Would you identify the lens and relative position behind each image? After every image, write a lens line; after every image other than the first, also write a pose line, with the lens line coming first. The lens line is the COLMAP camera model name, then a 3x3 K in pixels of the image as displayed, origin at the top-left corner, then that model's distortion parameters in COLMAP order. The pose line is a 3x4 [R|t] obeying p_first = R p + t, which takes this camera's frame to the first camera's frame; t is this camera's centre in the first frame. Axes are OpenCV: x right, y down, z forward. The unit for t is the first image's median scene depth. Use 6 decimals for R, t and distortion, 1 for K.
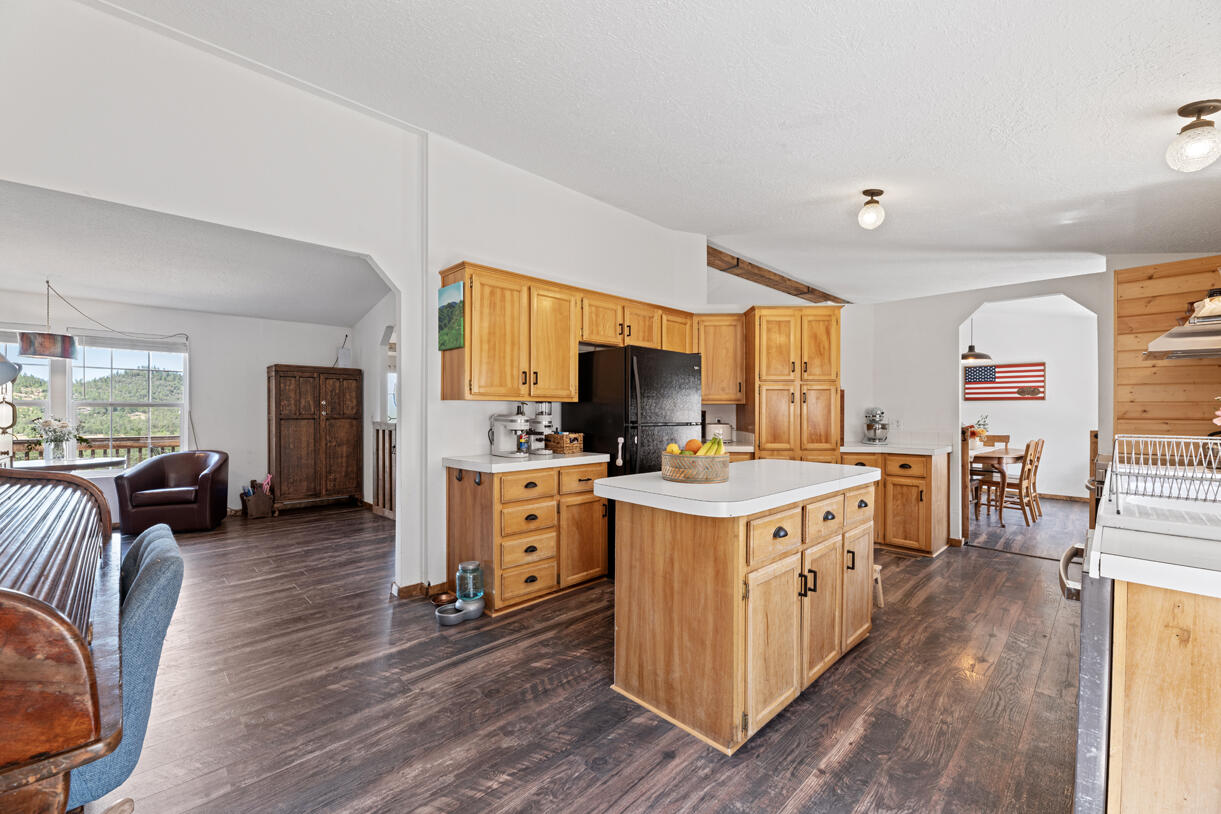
lens RADIAL K [[492.9, 0, 607.9], [0, 492.9, 411.0], [0, 0, 1]] dist [-0.000179, -0.003054]
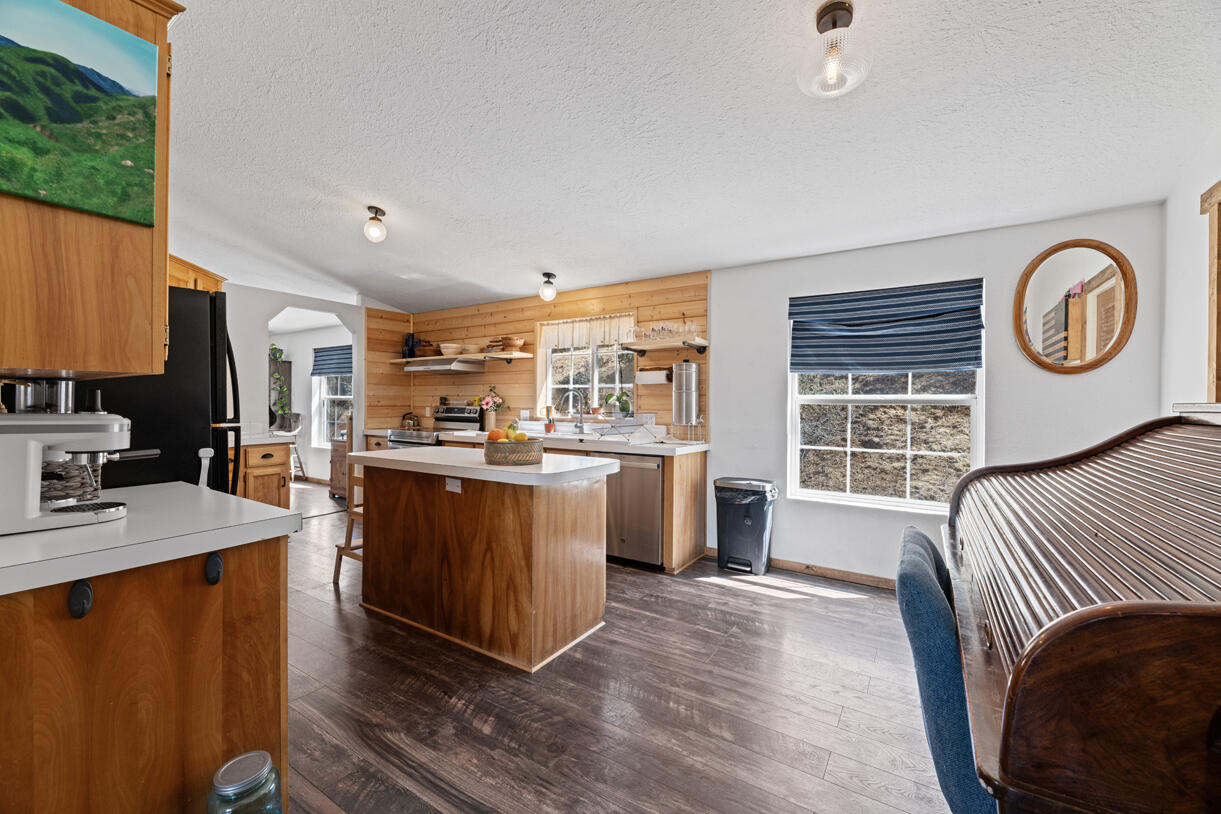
lens RADIAL K [[492.9, 0, 603.4], [0, 492.9, 404.6], [0, 0, 1]] dist [-0.000179, -0.003054]
pose [[-0.215073, -0.007258, 0.976571, -0.677779], [-0.005999, 0.999963, 0.006110, -0.003848], [-0.976579, -0.004545, -0.215109, 0.712577]]
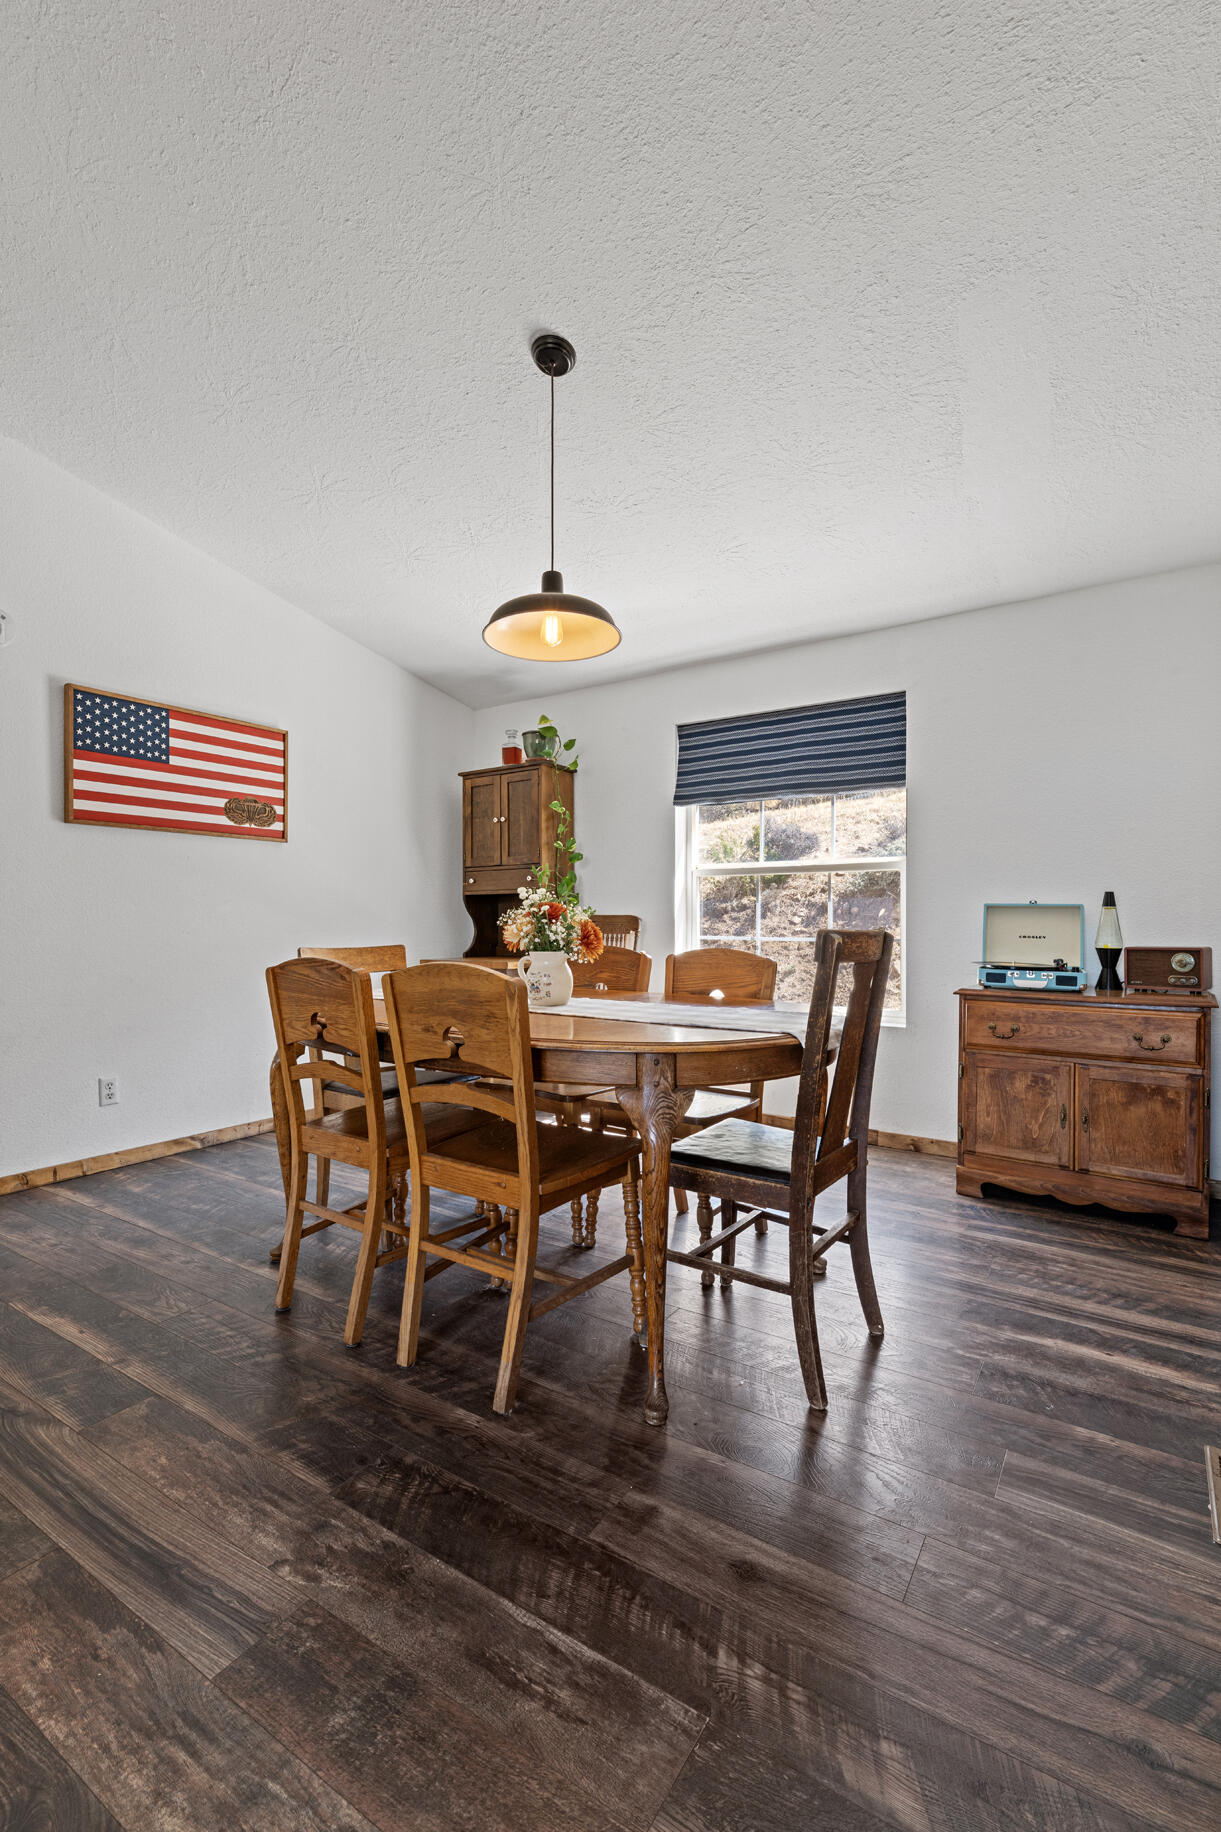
lens RADIAL K [[807.9, 0, 622.1], [0, 807.9, 926.4], [0, 0, 1]] dist [-0.001013, -0.001999]
pose [[-0.216631, -0.009309, 0.976209, 0.621998], [0.000427, 0.999954, 0.009630, 0.067002], [-0.976254, 0.002503, -0.216616, 1.917119]]
